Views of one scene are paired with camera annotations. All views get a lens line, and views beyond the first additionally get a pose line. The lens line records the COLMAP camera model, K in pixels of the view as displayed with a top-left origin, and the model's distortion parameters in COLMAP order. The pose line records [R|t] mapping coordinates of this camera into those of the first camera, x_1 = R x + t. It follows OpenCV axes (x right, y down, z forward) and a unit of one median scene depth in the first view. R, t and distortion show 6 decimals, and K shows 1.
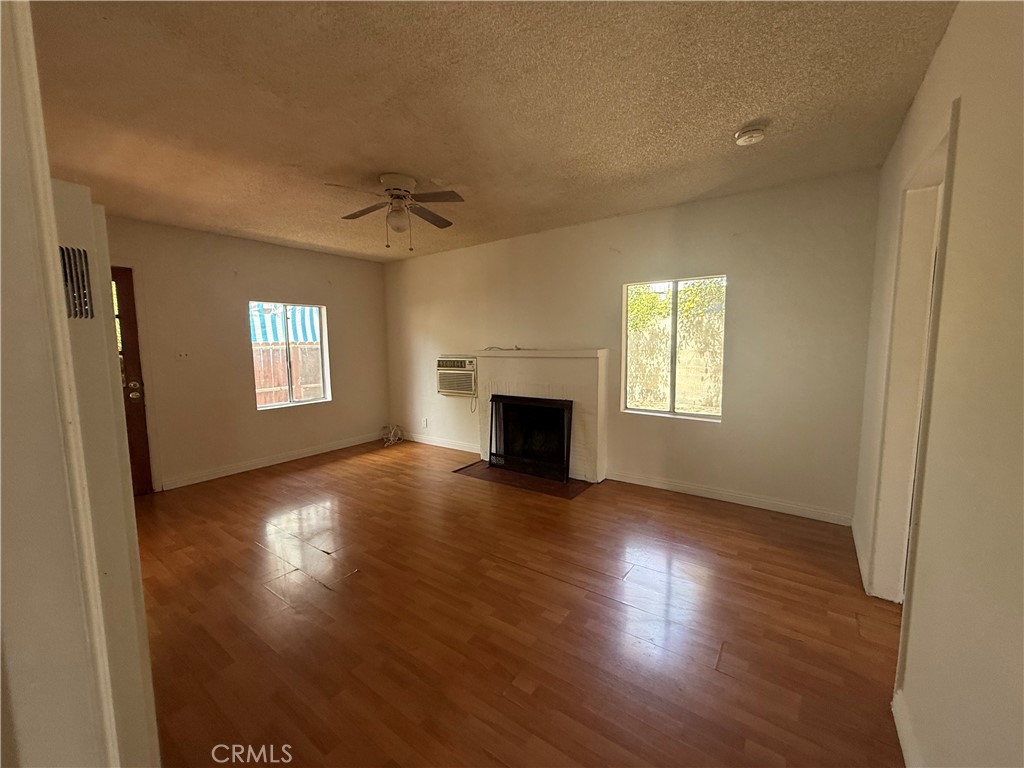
lens RADIAL K [[405.1, 0, 510.5], [0, 405.1, 386.6], [0, 0, 1]] dist [-0.002254, -0.000648]
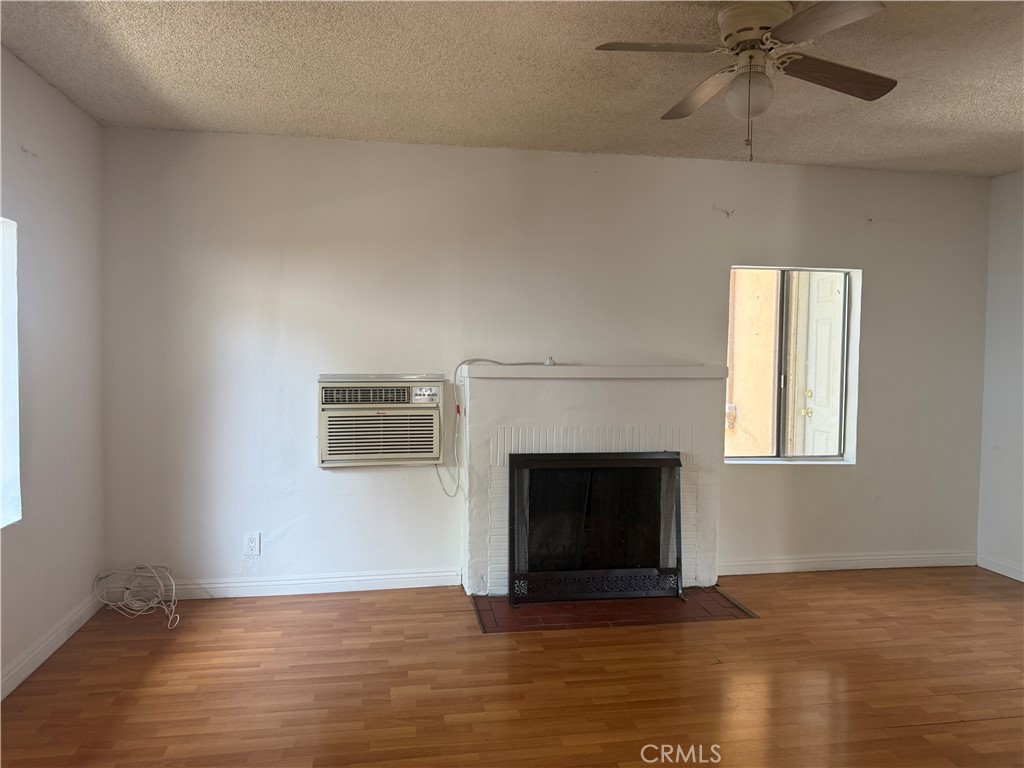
lens RADIAL K [[716.7, 0, 504.1], [0, 716.7, 384.7], [0, 0, 1]] dist [0.052153, -0.082877]
pose [[0.706320, -0.011455, 0.707800, -0.741160], [0.057349, 0.997508, -0.041086, -0.033260], [-0.705566, 0.069612, 0.705217, 0.425373]]
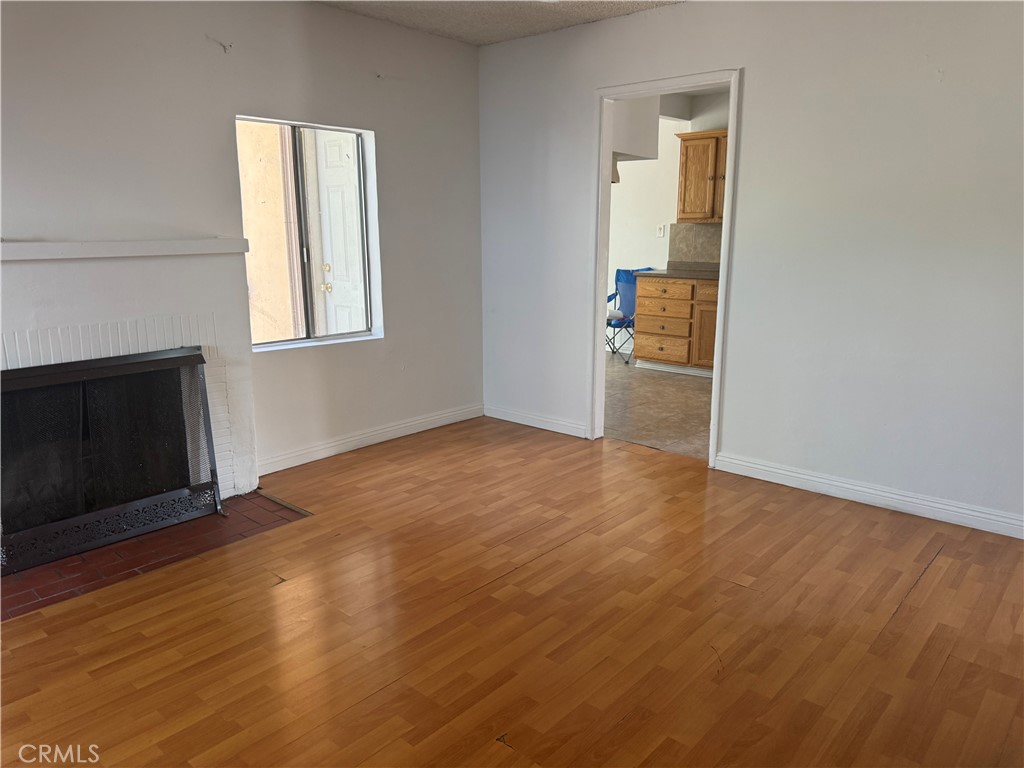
lens RADIAL K [[716.7, 0, 504.1], [0, 716.7, 384.7], [0, 0, 1]] dist [0.052153, -0.082877]
pose [[0.108787, -0.196745, 0.974401, -0.636856], [0.112609, 0.976348, 0.184566, -0.036793], [-0.987666, 0.089648, 0.128369, 0.519462]]
